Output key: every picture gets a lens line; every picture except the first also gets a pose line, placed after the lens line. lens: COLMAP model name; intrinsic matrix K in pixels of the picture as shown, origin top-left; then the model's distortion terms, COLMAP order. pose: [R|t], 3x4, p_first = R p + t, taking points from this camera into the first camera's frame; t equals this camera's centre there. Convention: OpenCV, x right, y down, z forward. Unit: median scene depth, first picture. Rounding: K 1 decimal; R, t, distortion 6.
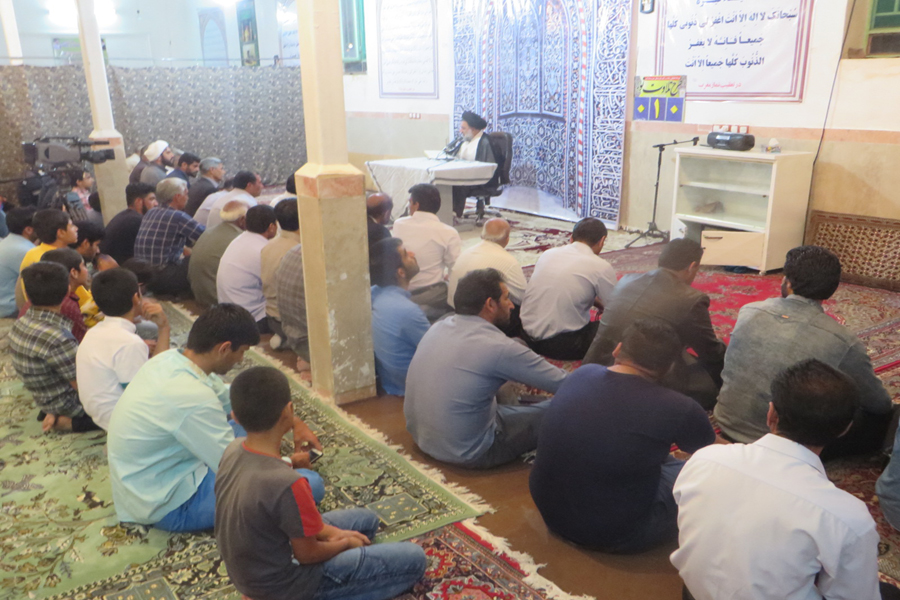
lens RADIAL K [[856.5, 0, 450.0], [0, 856.5, 300.0], [0, 0, 1]] dist [0.022026, 0.006142]
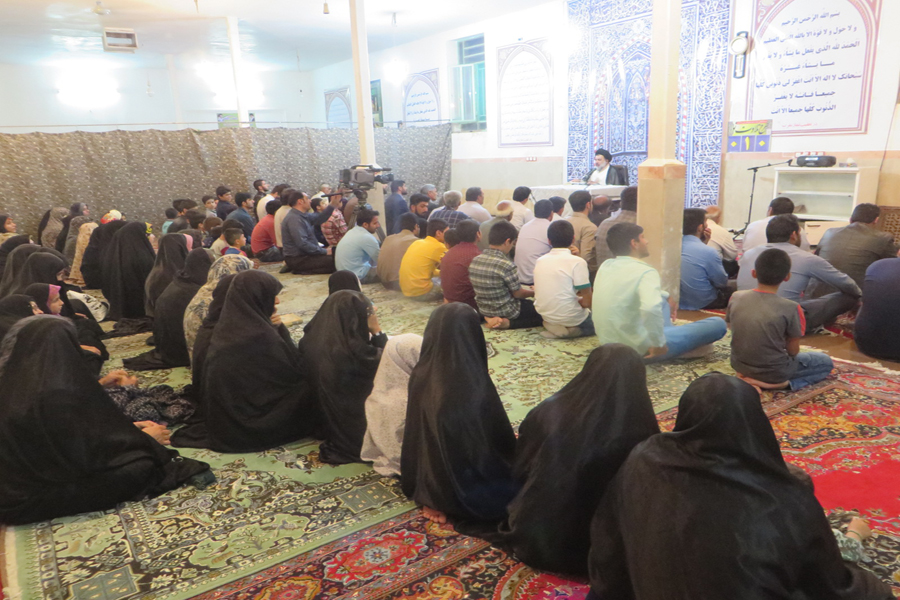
lens RADIAL K [[671.7, 0, 450.9], [0, 671.7, 322.5], [0, 0, 1]] dist [-0.001930, -0.002015]
pose [[0.999775, -0.017497, 0.011958, -0.487738], [0.017508, 0.999846, -0.000850, 0.124298], [-0.011941, 0.001059, 0.999928, -0.216902]]
